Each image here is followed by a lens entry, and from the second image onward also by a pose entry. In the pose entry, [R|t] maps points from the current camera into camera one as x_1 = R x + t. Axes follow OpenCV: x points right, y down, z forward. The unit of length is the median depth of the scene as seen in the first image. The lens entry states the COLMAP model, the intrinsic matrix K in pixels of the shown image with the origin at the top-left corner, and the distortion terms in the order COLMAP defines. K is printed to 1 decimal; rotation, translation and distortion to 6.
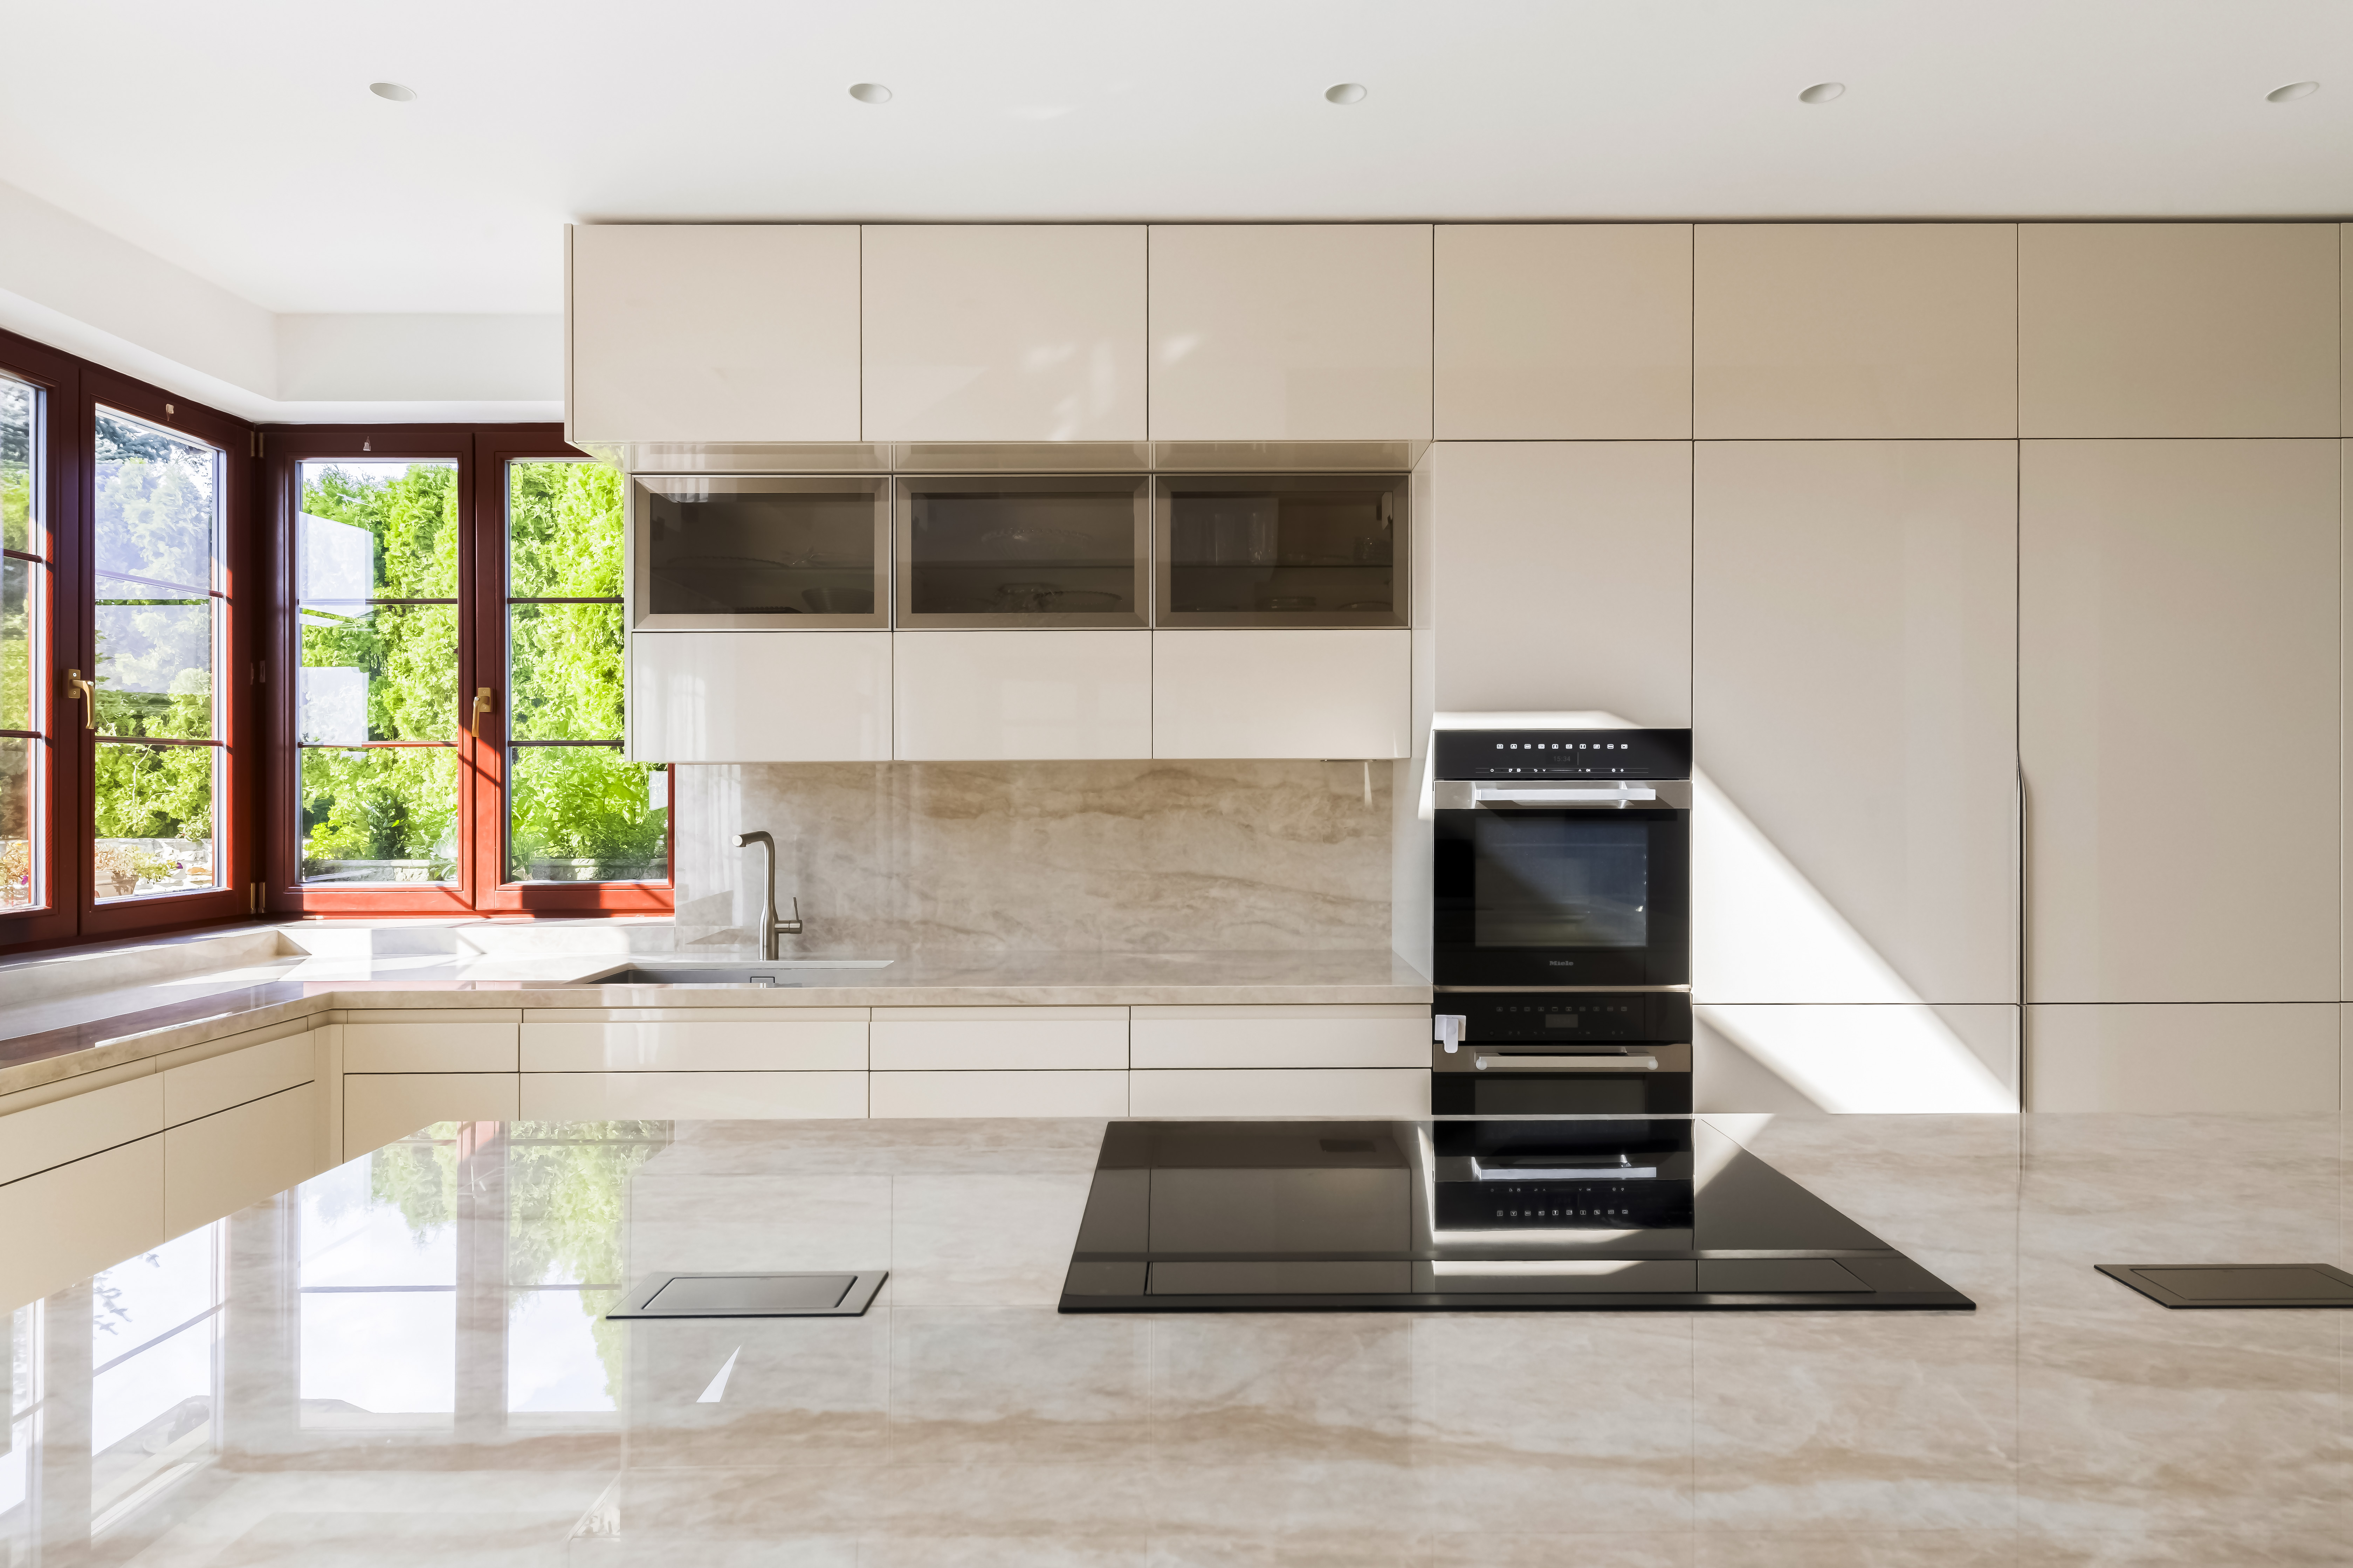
lens RADIAL K [[1399.2, 0, 1174.0], [0, 1399.2, 776.8], [0, 0, 1]] dist [-0.006347, -0.000325]
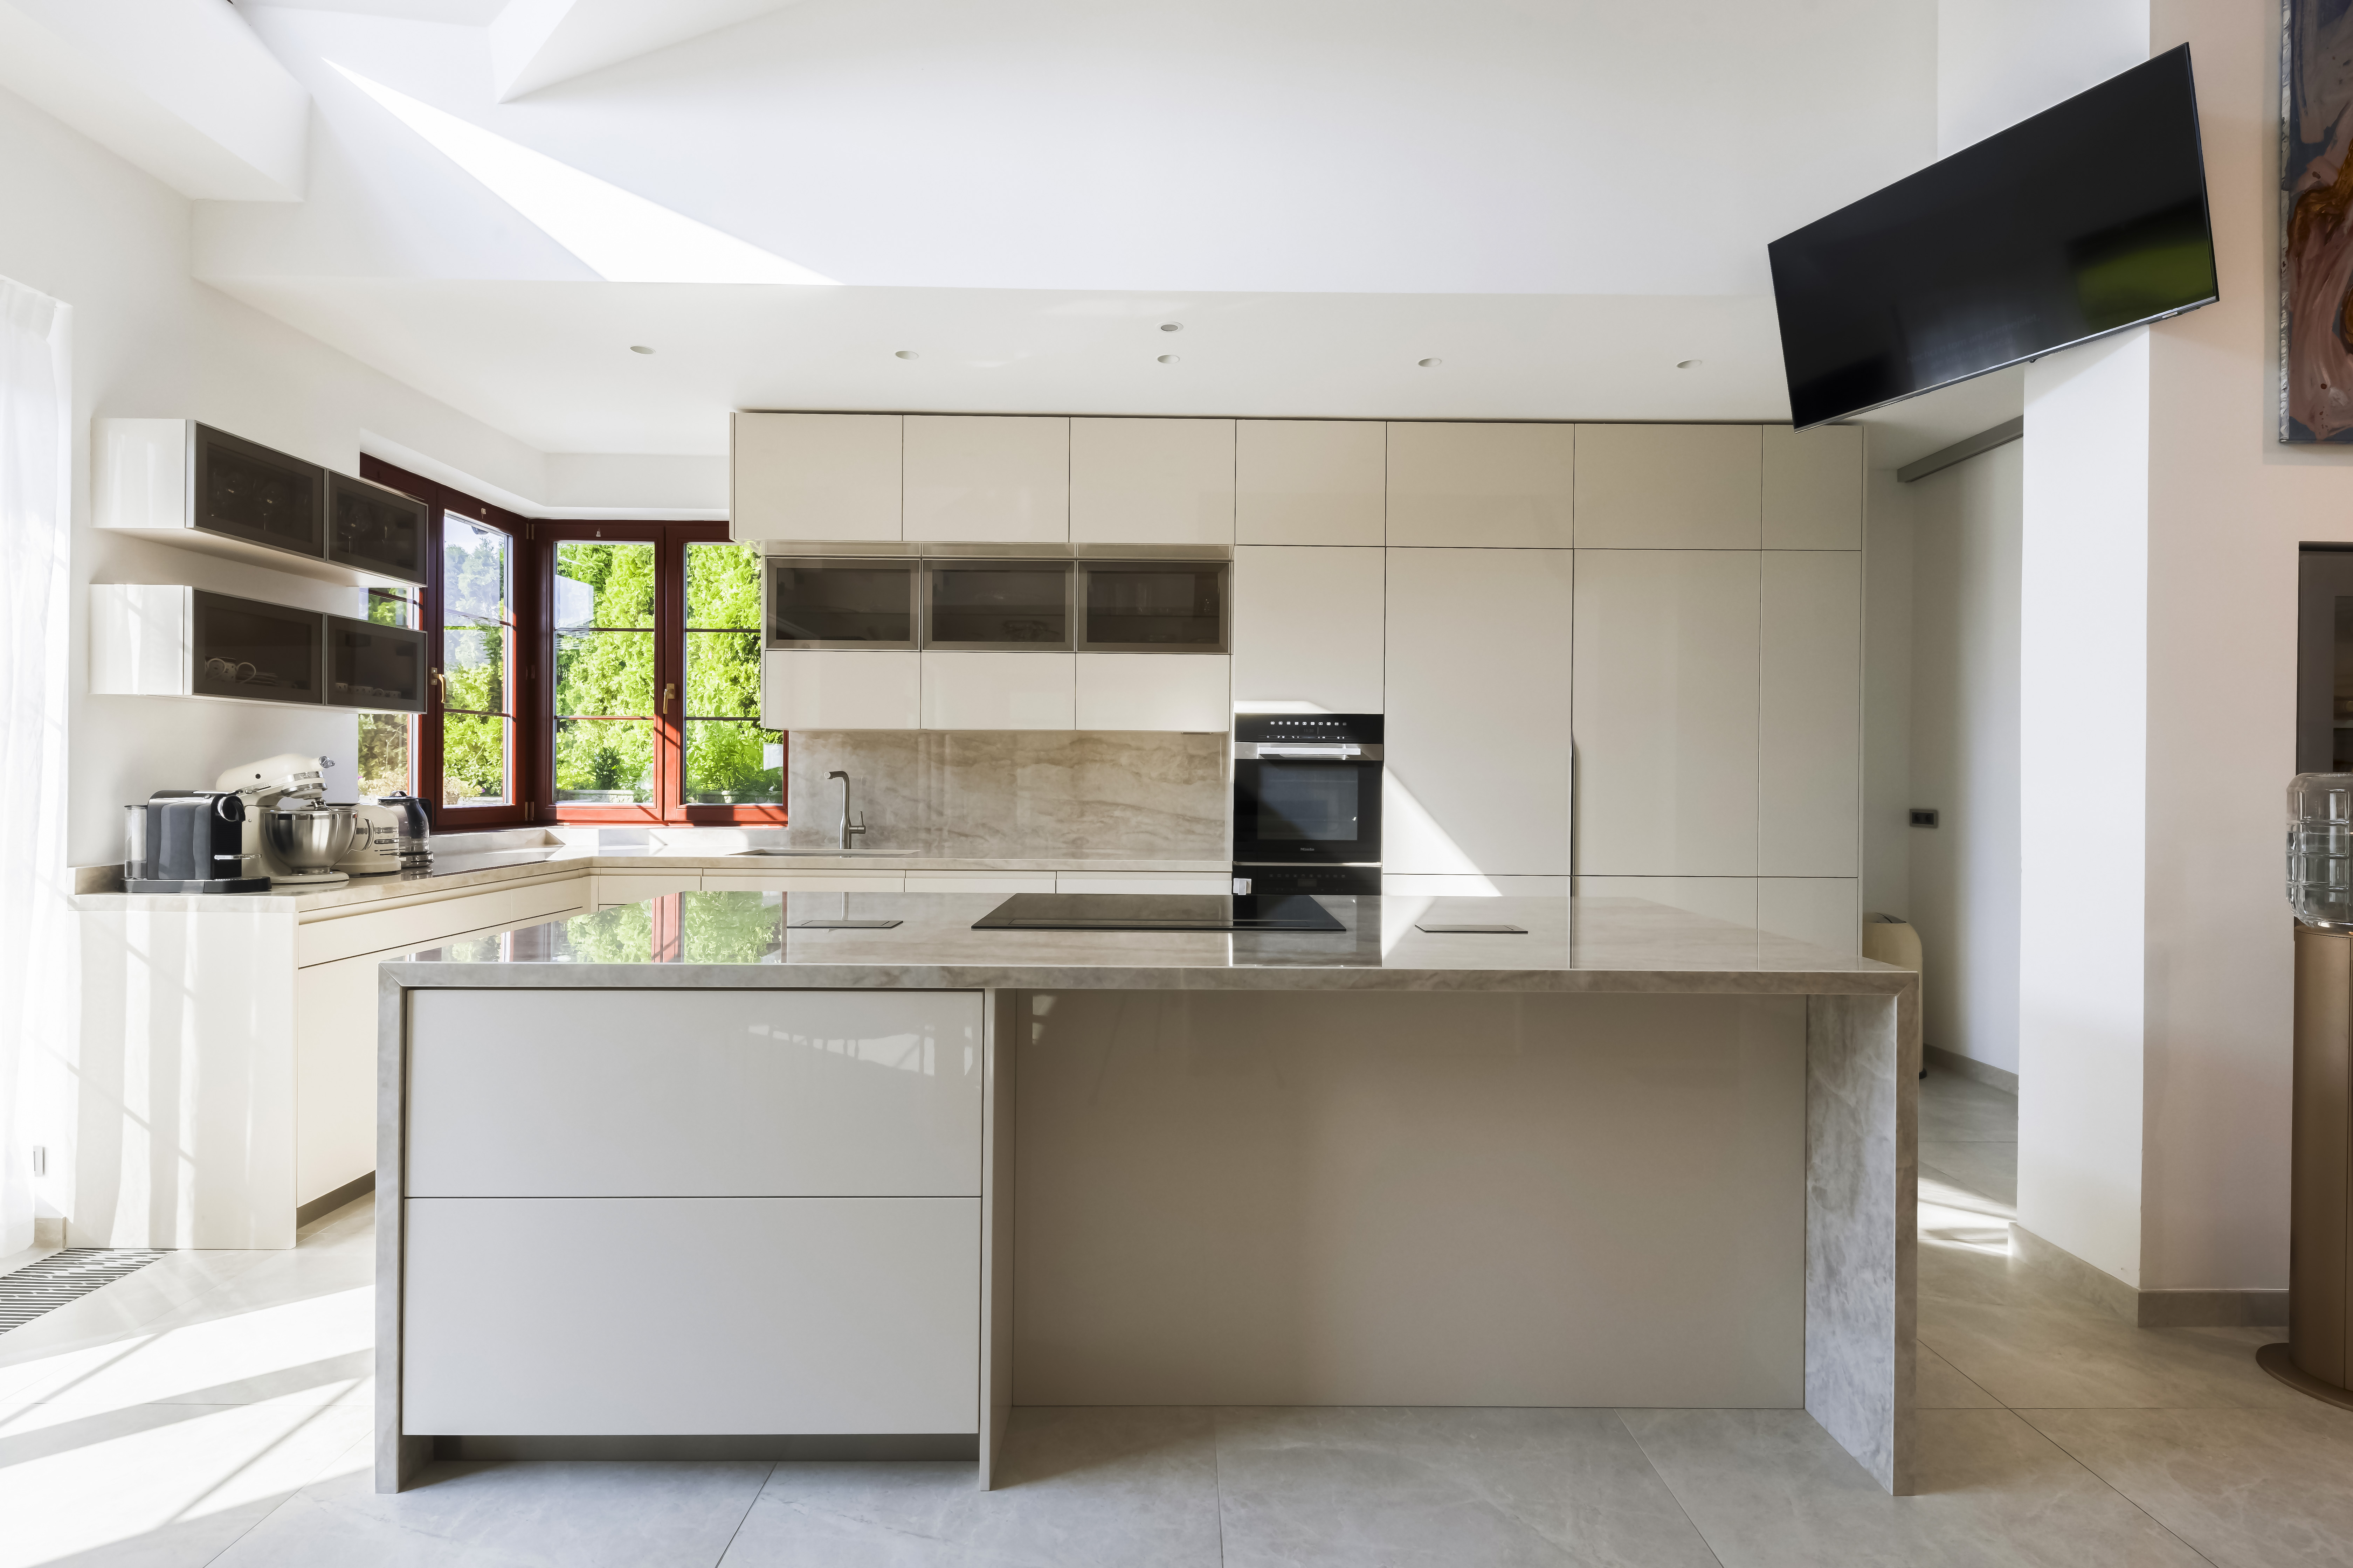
lens RADIAL K [[1128.6, 0, 1180.1], [0, 1128.6, 787.8], [0, 0, 1]] dist [0.002959, 0.000093]
pose [[0.999866, 0.011246, 0.011883, 0.089612], [-0.011370, 0.999881, 0.010435, 0.038937], [-0.011764, -0.010569, 0.999875, -0.339337]]
